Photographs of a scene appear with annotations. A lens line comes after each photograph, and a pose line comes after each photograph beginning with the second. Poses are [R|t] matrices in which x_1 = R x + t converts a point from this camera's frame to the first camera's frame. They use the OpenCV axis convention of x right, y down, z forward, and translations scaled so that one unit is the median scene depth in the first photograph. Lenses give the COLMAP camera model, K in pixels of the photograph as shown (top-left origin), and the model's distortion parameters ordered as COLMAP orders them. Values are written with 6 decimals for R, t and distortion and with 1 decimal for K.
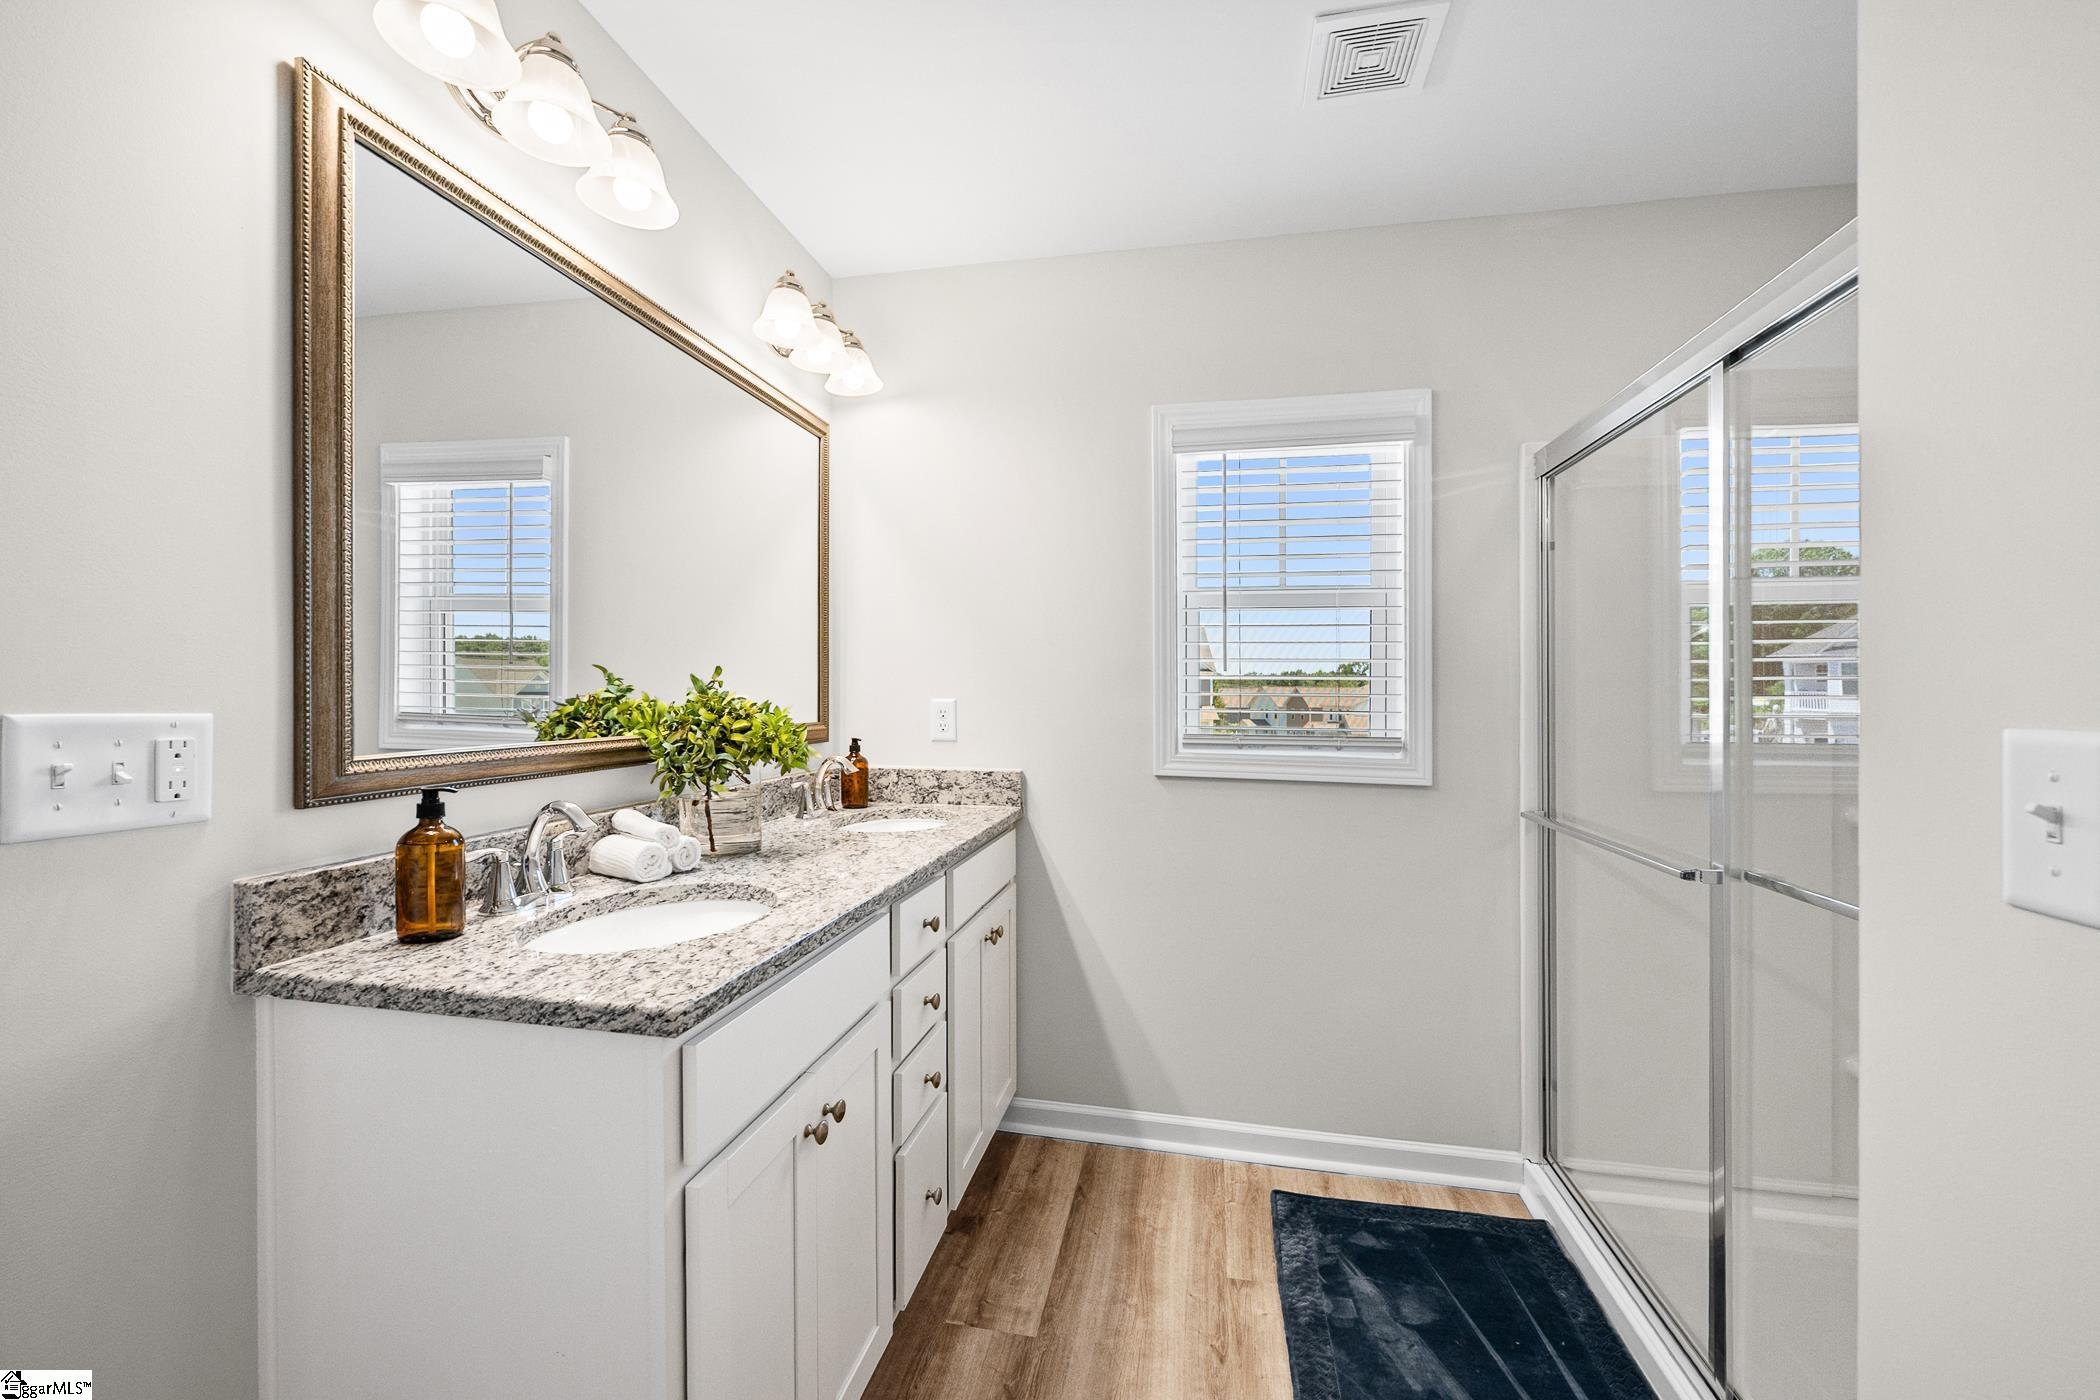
lens RADIAL K [[843.2, 0, 1038.3], [0, 843.2, 699.2], [0, 0, 1]] dist [-0.001149, 0.000150]
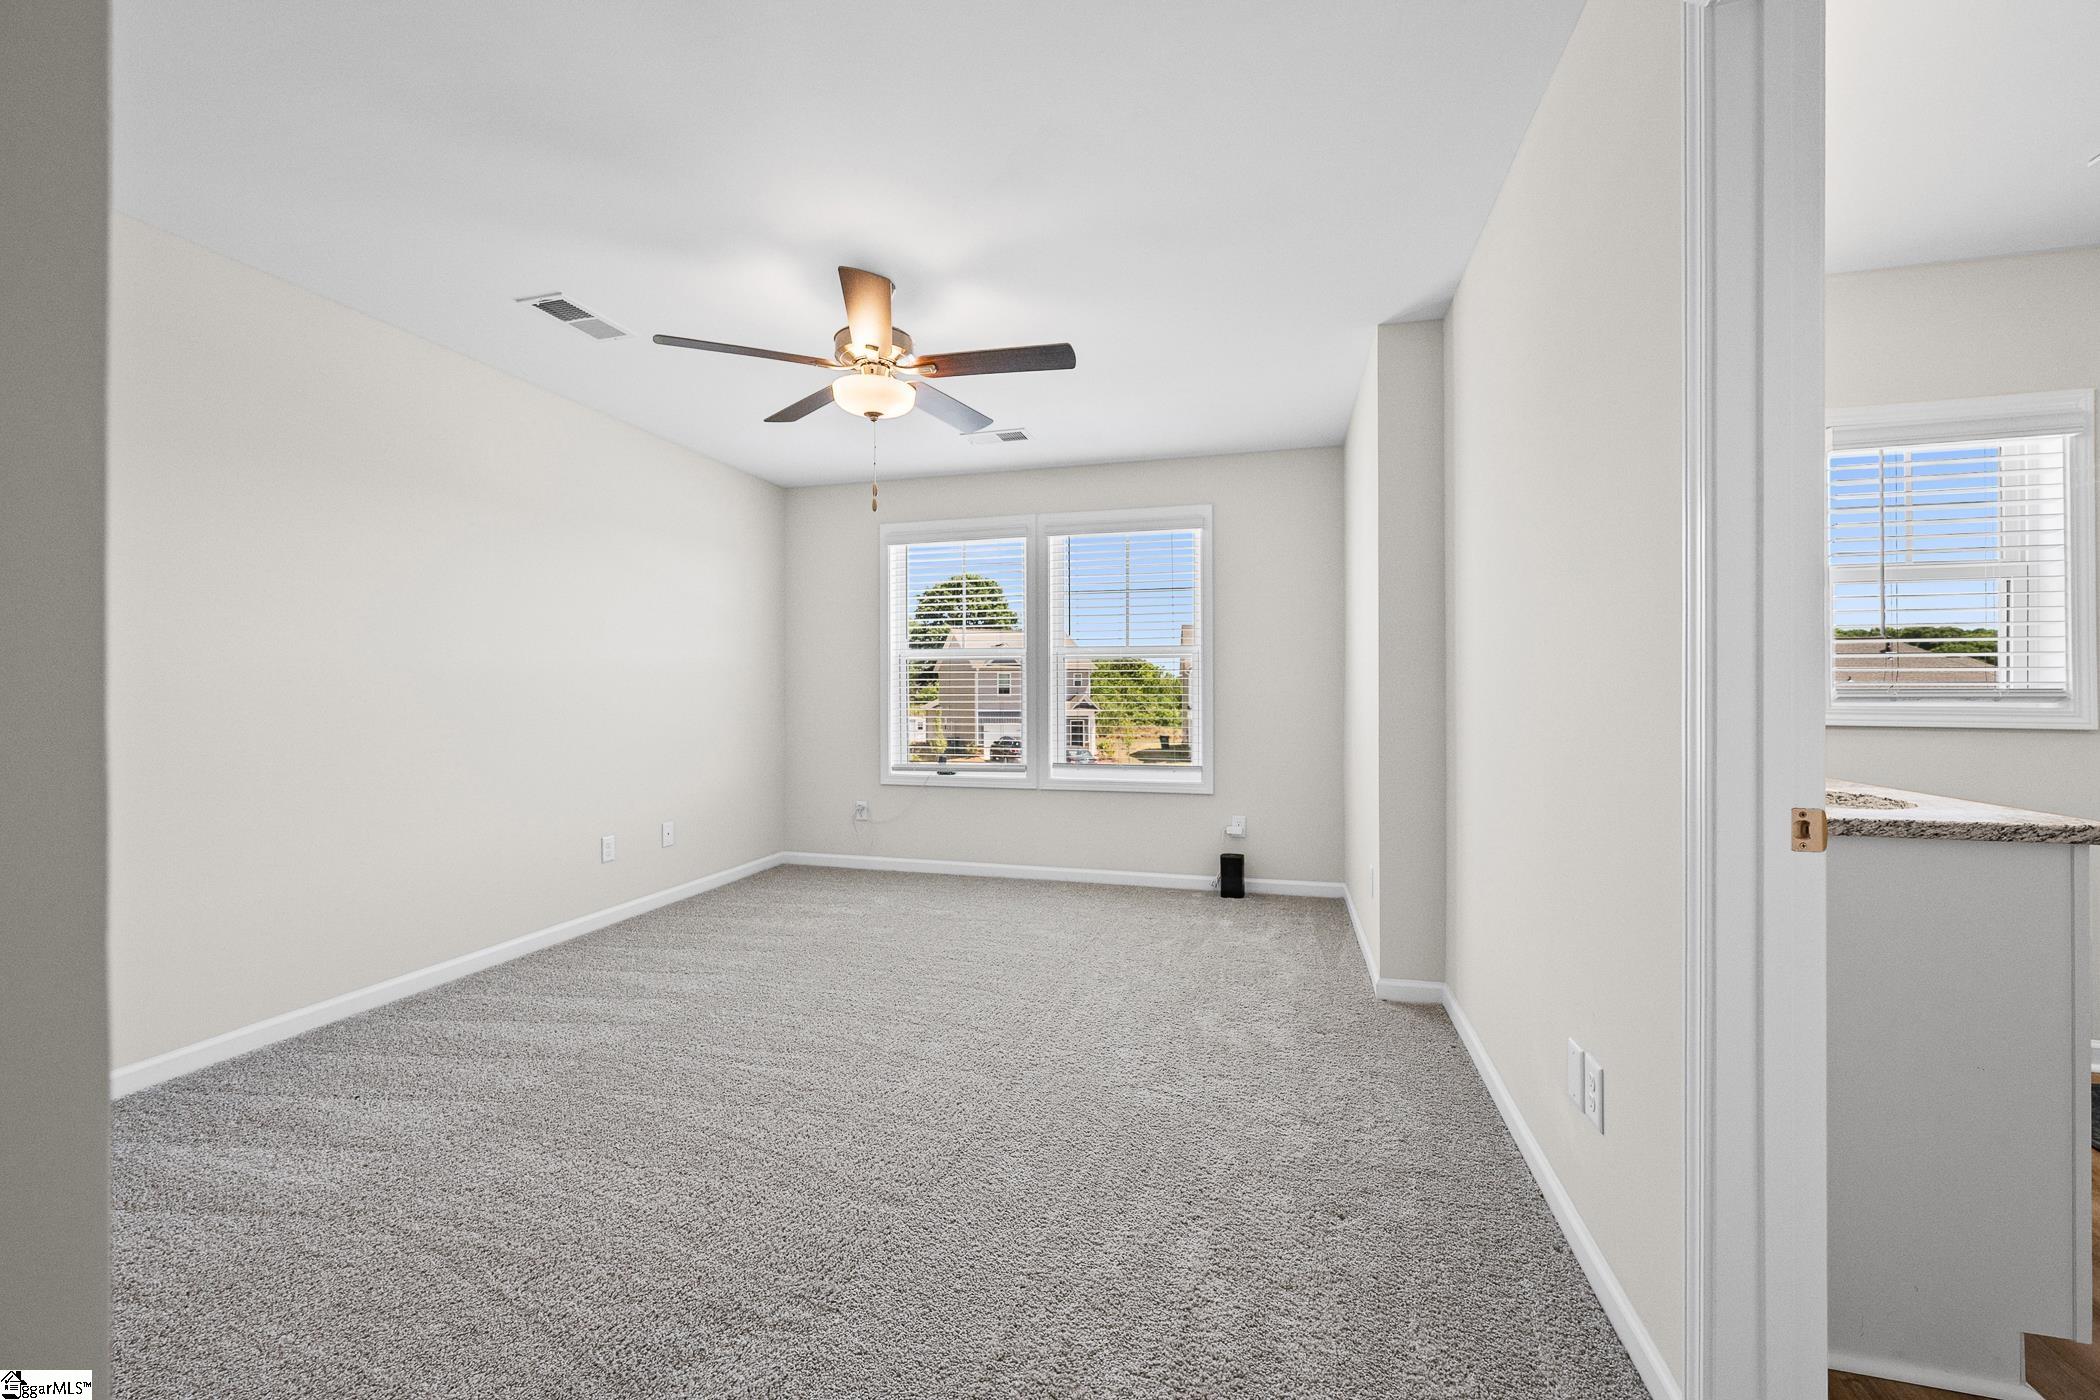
lens RADIAL K [[843.2, 0, 1038.3], [0, 843.2, 699.2], [0, 0, 1]] dist [-0.001149, 0.000150]
pose [[0.997185, -0.009481, -0.074373, -0.995926], [0.009667, 0.999951, 0.002139, 0.048628], [0.074349, -0.002852, 0.997228, -0.294892]]
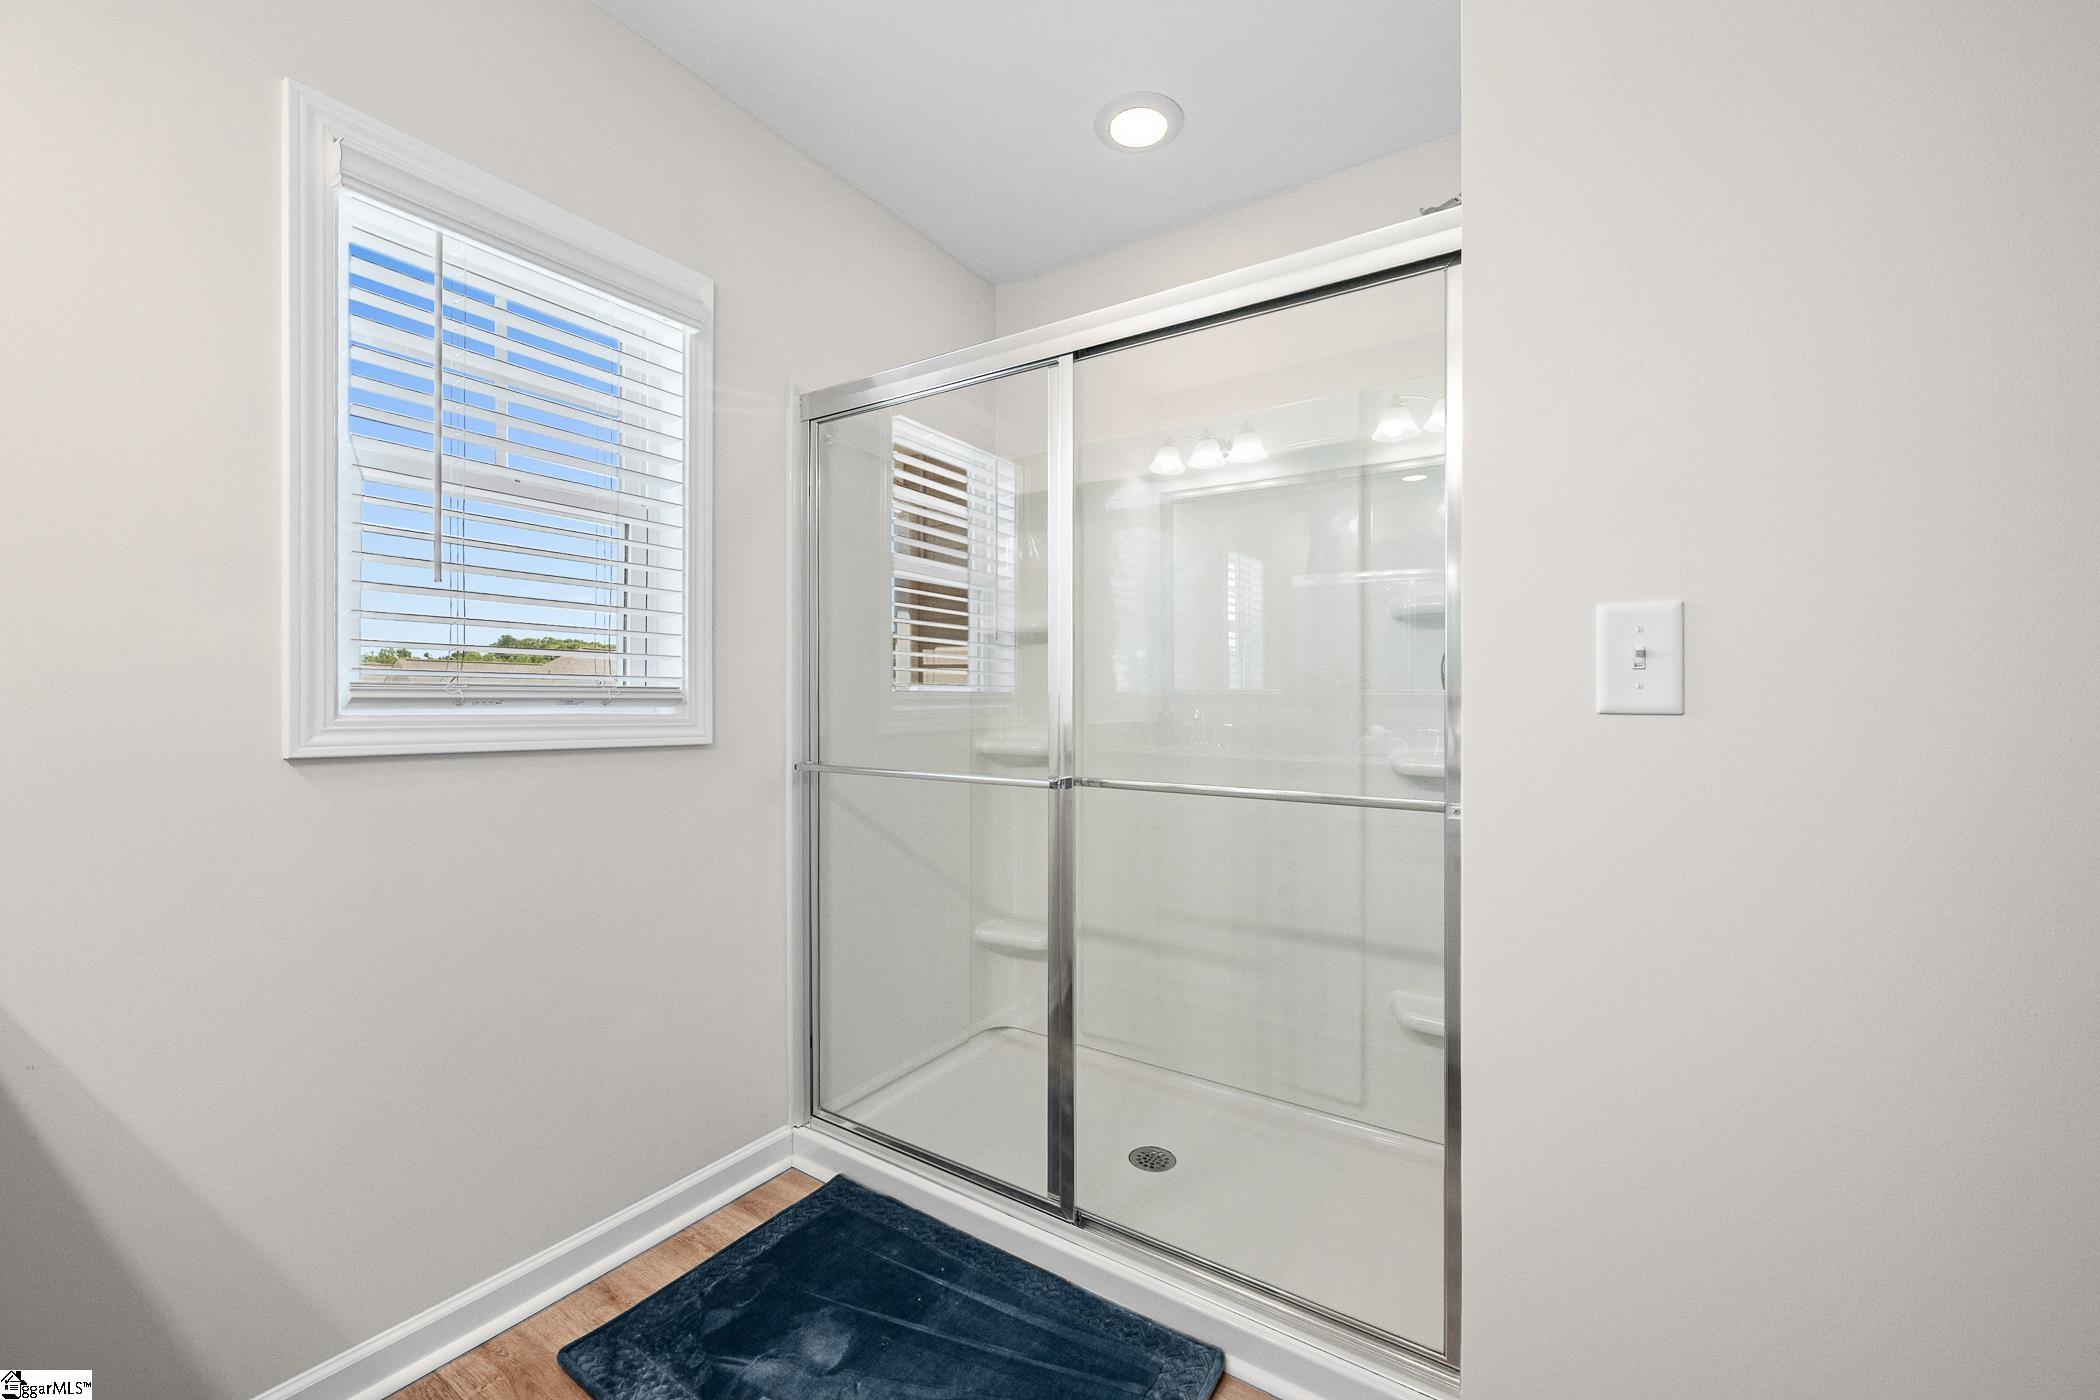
lens RADIAL K [[841.2, 0, 1046.9], [0, 841.2, 691.4], [0, 0, 1]] dist [0.022997, 0.000057]
pose [[0.381419, 0.002565, 0.924399, -0.219704], [0.002348, 0.999990, -0.003743, 0.059225], [-0.924399, 0.003598, 0.381409, 0.391998]]
